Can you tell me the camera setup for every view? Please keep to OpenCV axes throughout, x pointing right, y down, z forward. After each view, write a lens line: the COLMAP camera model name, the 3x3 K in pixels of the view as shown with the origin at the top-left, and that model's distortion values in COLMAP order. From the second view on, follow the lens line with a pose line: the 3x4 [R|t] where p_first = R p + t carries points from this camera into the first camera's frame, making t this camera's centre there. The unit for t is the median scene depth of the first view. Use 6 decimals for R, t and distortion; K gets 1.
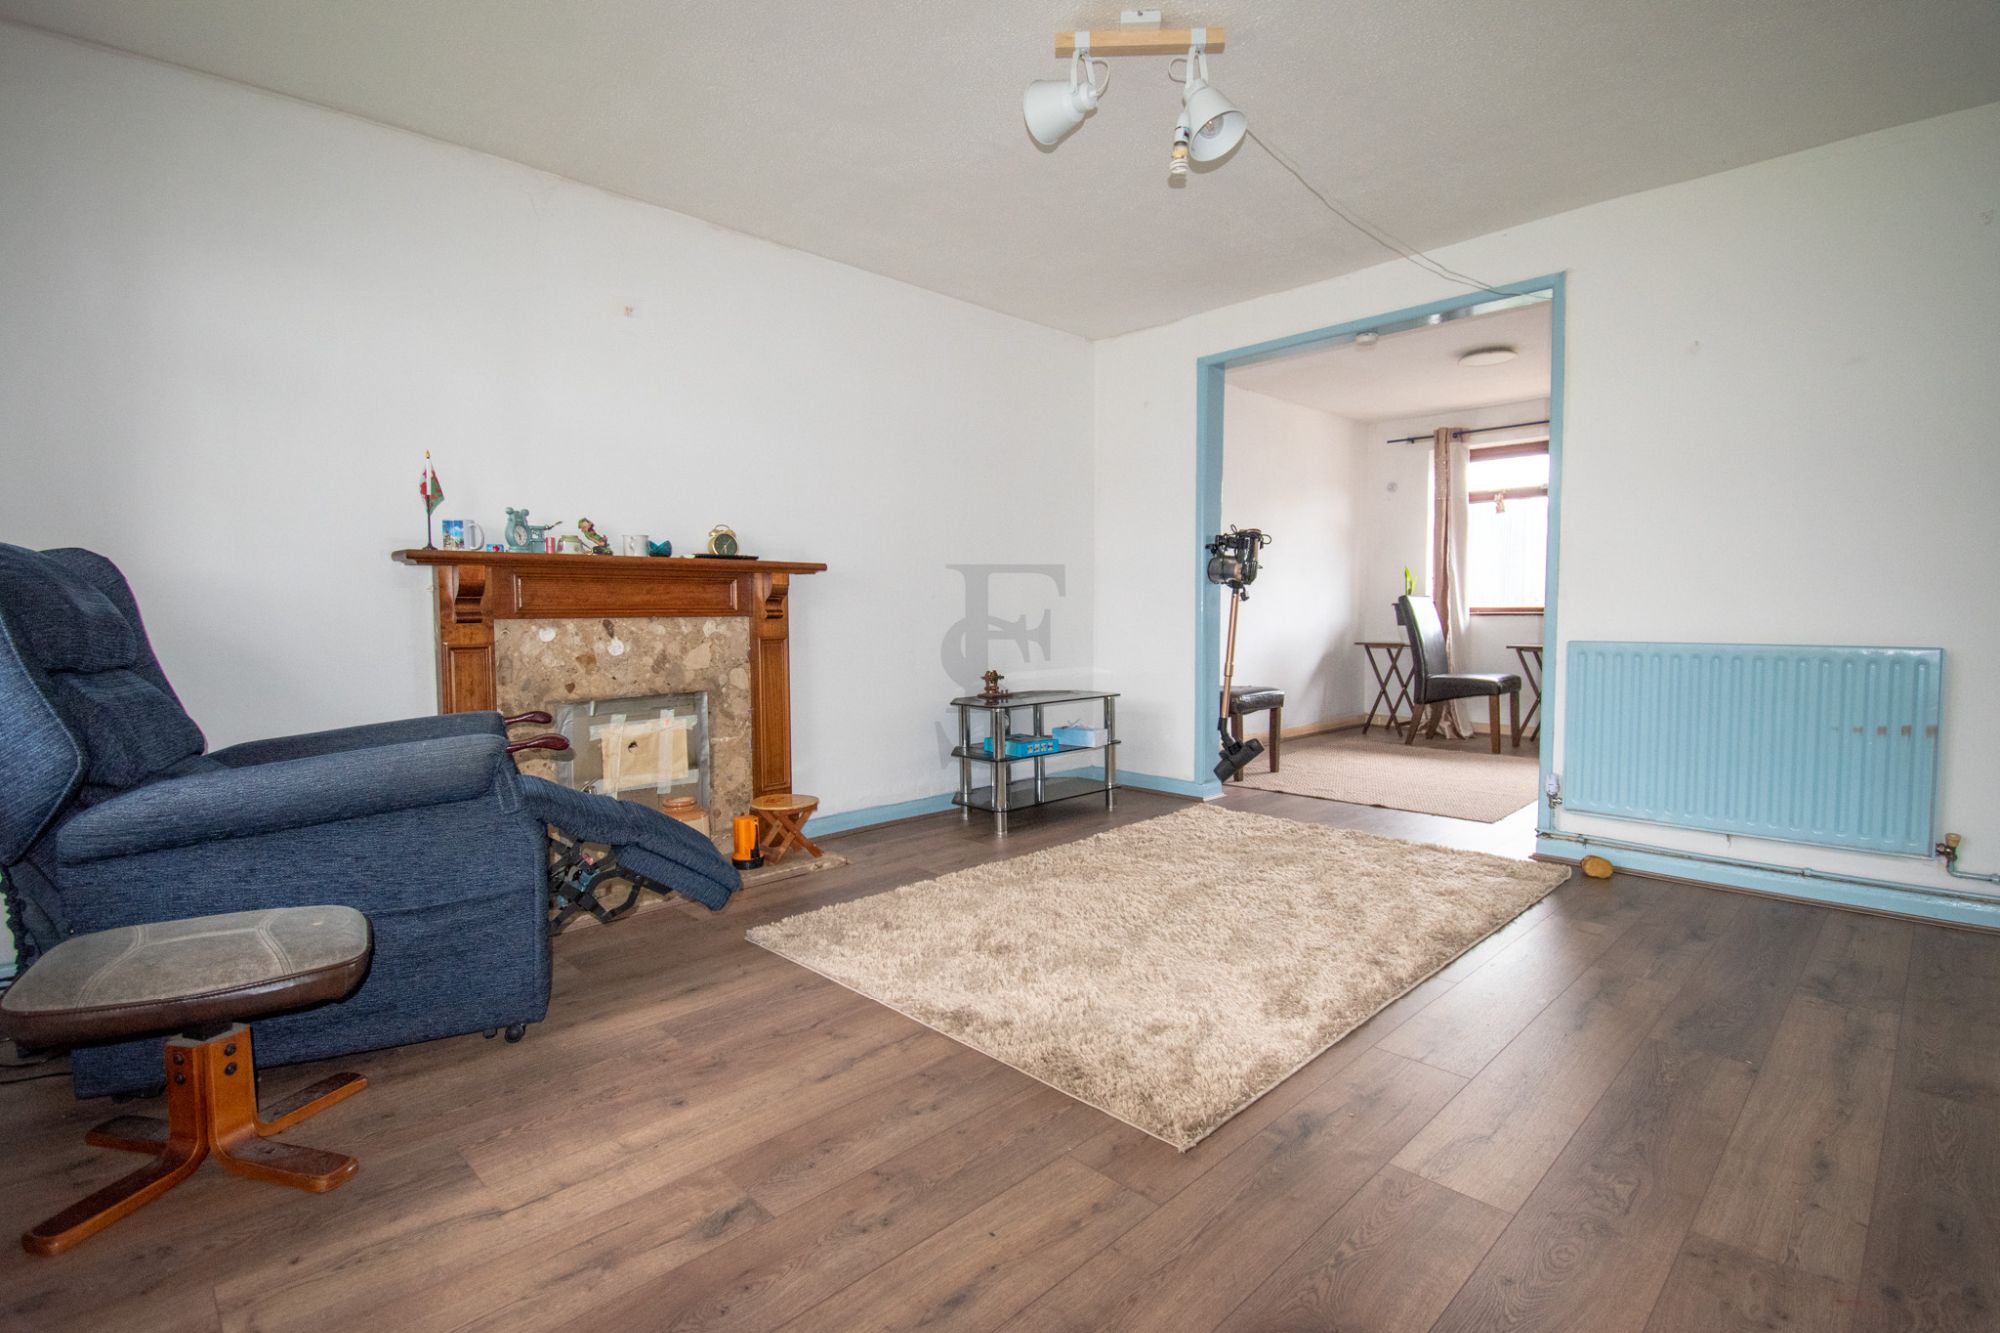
lens RADIAL K [[919.3, 0, 996.6], [0, 919.3, 658.1], [0, 0, 1]] dist [0.000957, -0.017241]
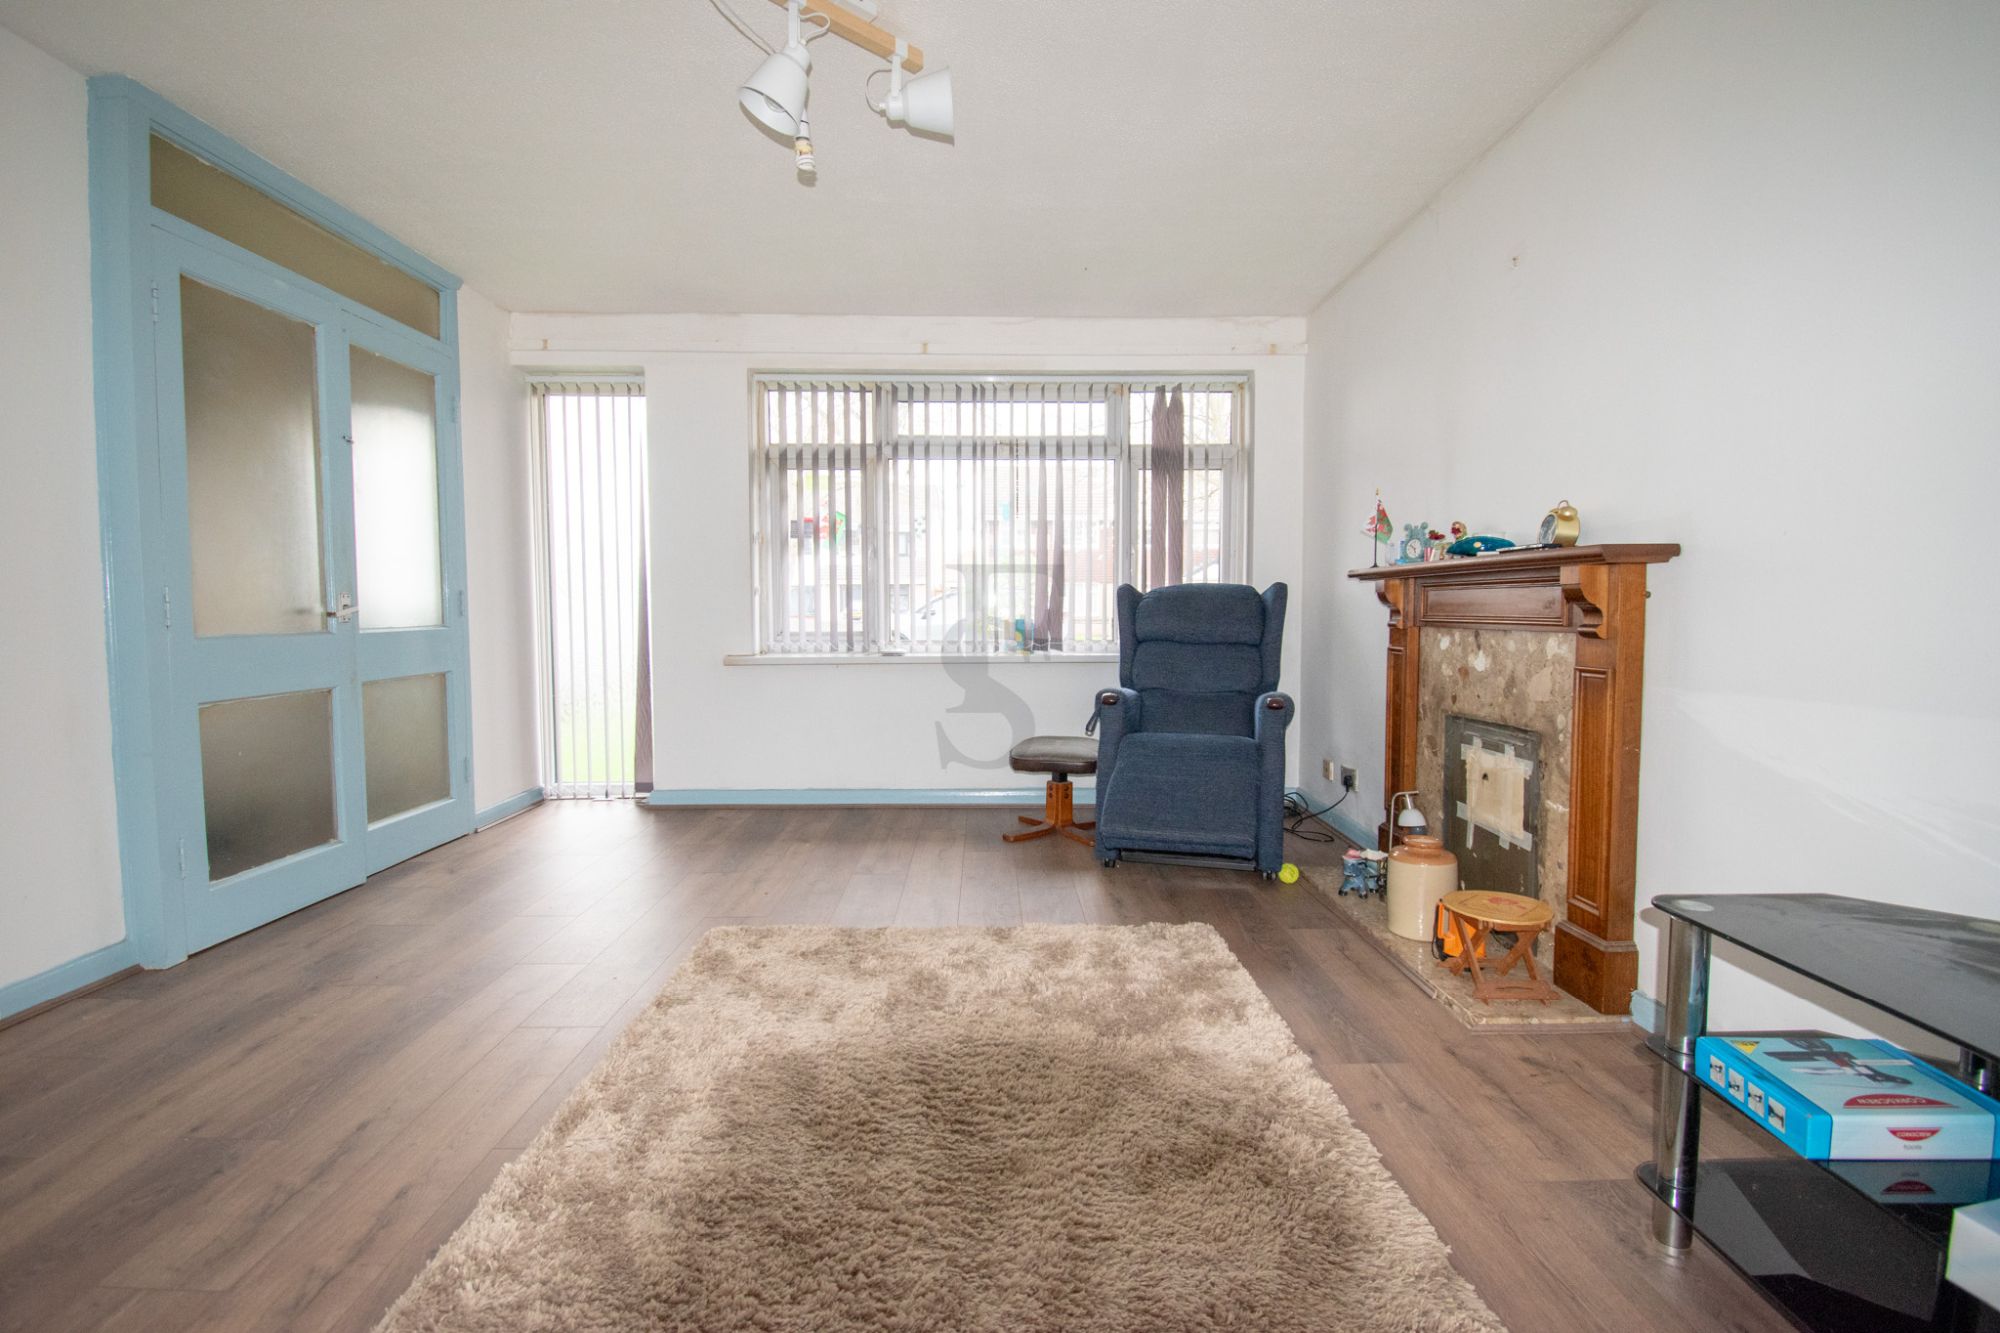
lens RADIAL K [[919.3, 0, 996.6], [0, 919.3, 658.1], [0, 0, 1]] dist [0.000957, -0.017241]
pose [[-0.679894, 0.049639, -0.731628, 0.233917], [-0.031907, 0.994759, 0.097143, -0.036881], [0.732616, 0.089391, -0.674747, 0.537214]]
